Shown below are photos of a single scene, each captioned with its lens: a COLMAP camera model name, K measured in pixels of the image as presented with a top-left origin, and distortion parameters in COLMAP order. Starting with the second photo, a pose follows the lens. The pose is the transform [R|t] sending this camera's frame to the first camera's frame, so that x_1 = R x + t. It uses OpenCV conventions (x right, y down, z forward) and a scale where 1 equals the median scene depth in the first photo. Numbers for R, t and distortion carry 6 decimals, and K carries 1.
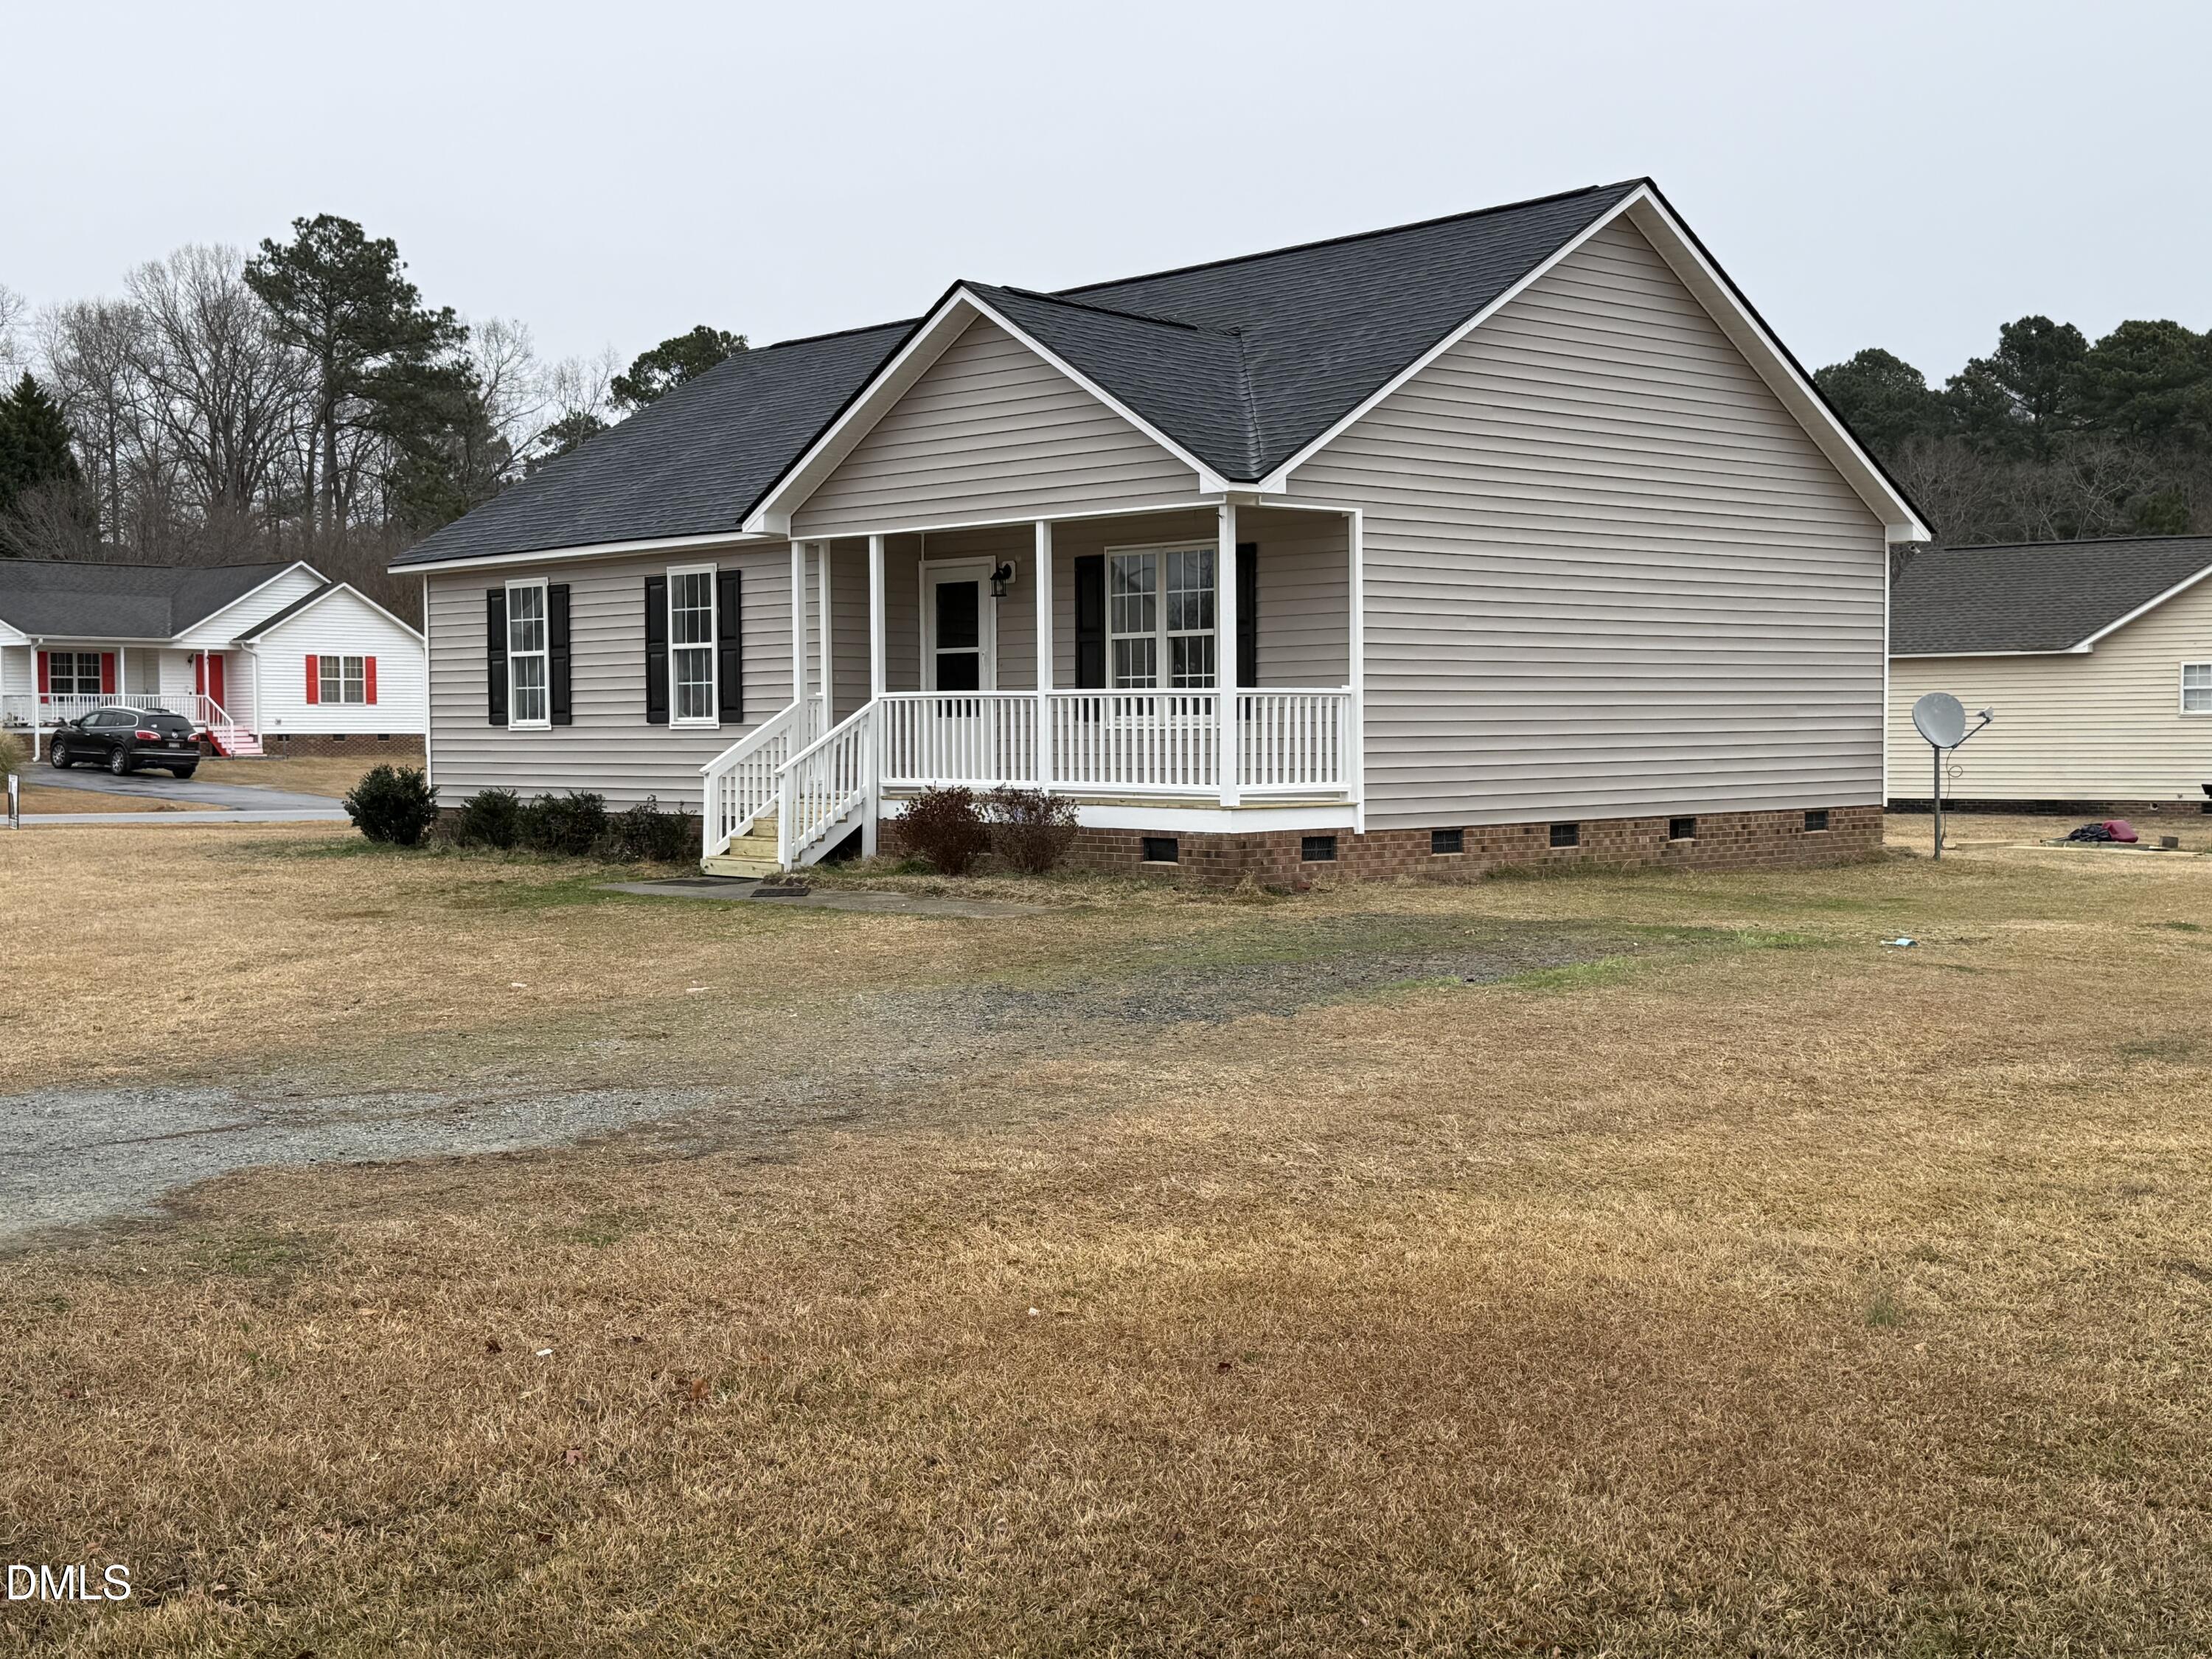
lens RADIAL K [[2770.3, 0, 1057.1], [0, 2770.3, 841.5], [0, 0, 1]] dist [0.085912, 0.000000]
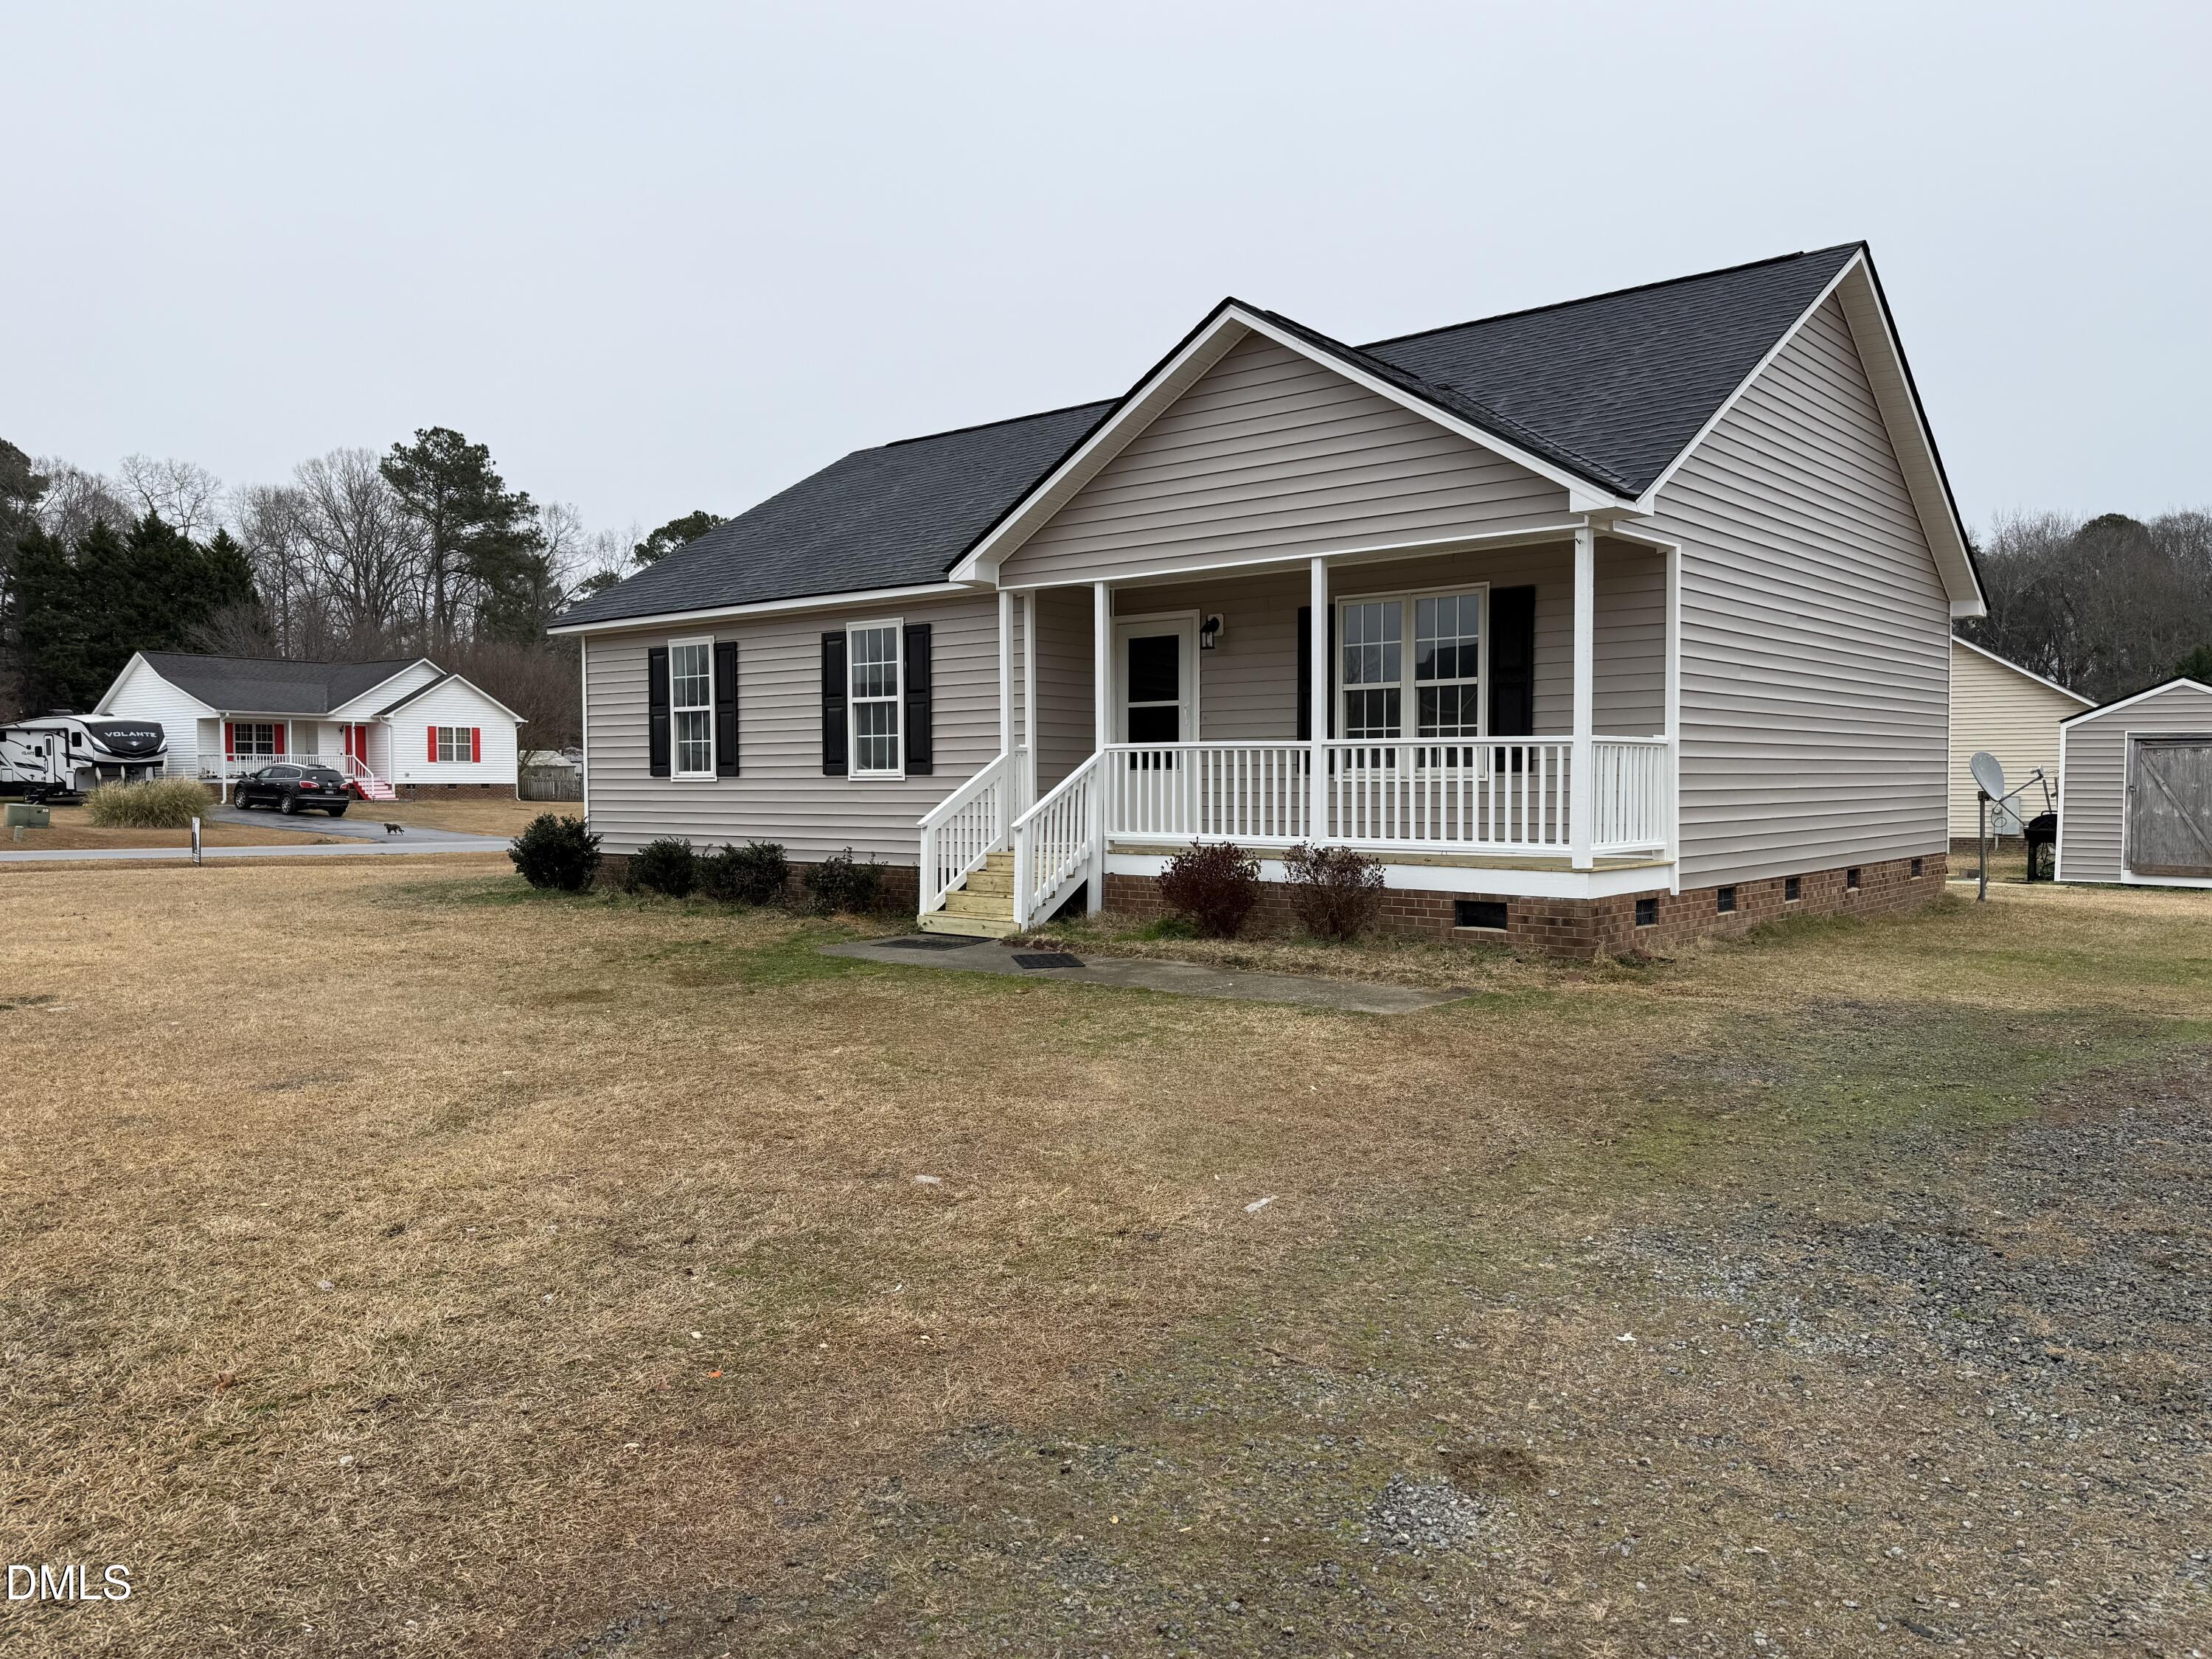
lens RADIAL K [[1668.8, 0, 1092.4], [0, 1668.8, 825.3], [0, 0, 1]] dist [0.047869, -0.062695]
pose [[0.992451, -0.000648, 0.122642, -0.136356], [0.002406, 0.999896, -0.014193, -0.016440], [-0.122620, 0.014381, 0.992350, 0.409985]]
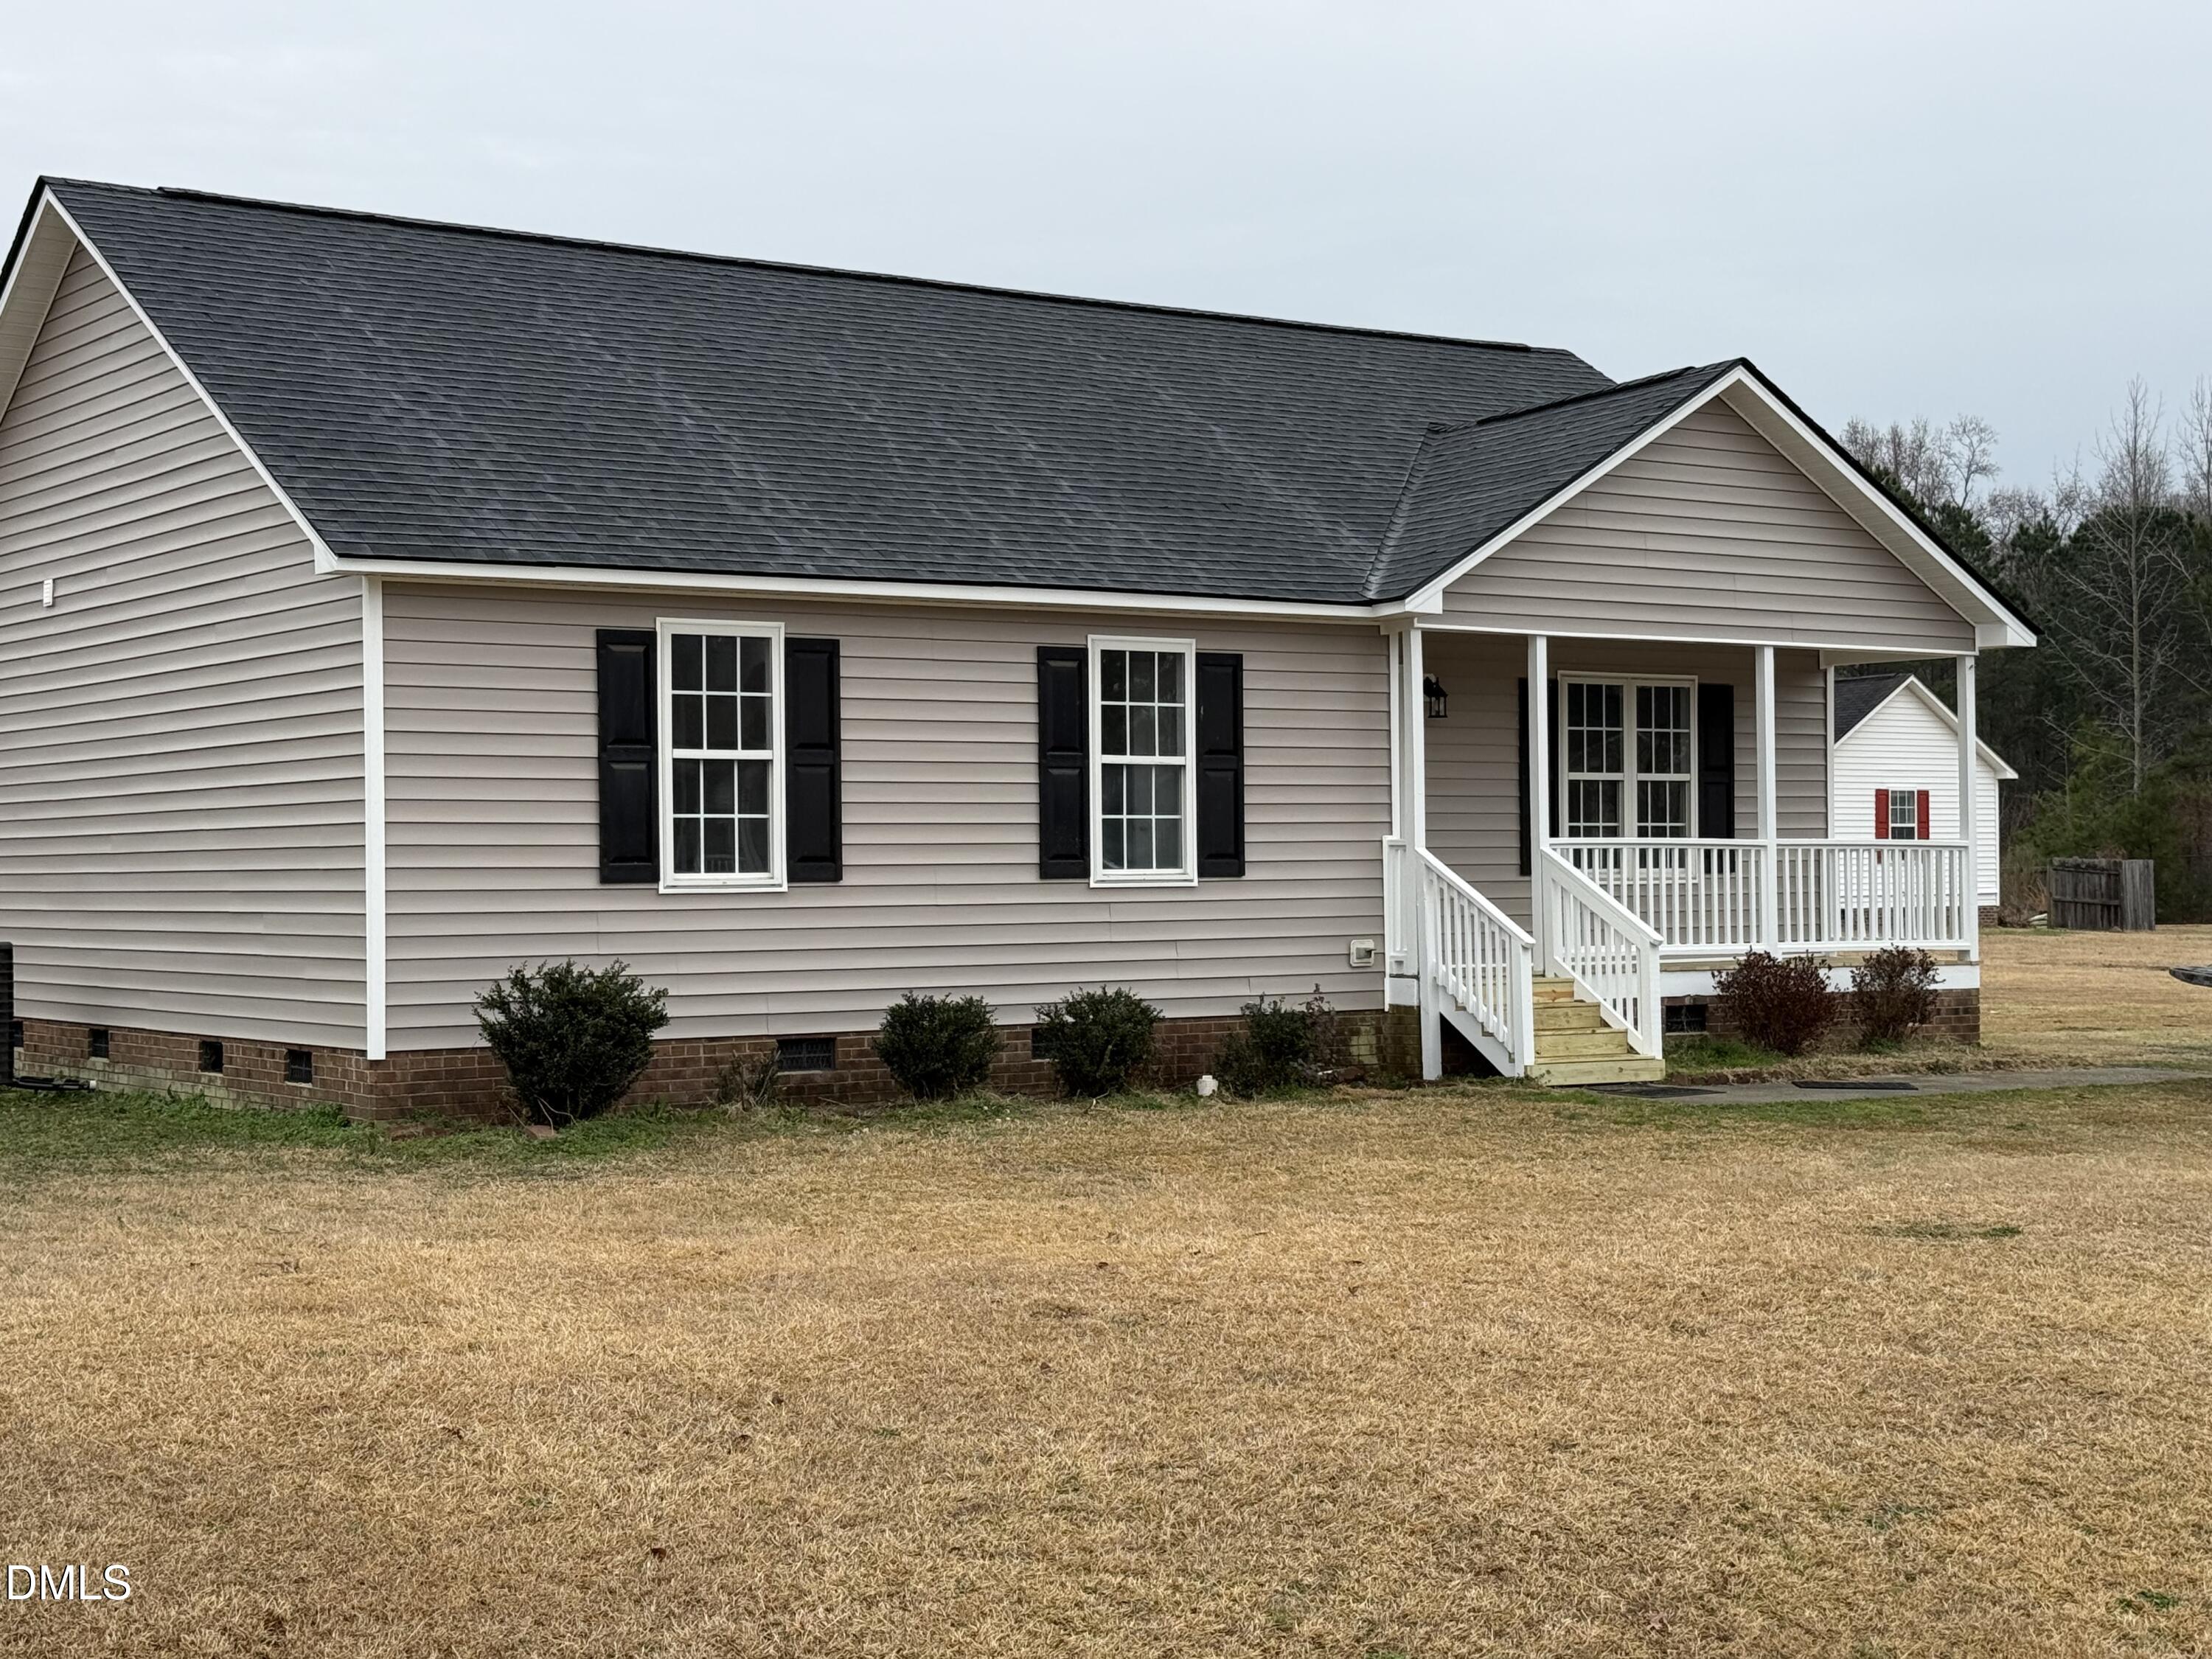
lens RADIAL K [[3240.4, 0, 1093.6], [0, 3240.4, 821.8], [0, 0, 1]] dist [0.122738, 0.000000]
pose [[0.136024, 0.023850, 0.990418, -0.949565], [0.051000, 0.998216, -0.031042, -0.035187], [-0.989392, 0.054734, 0.134565, 0.973764]]
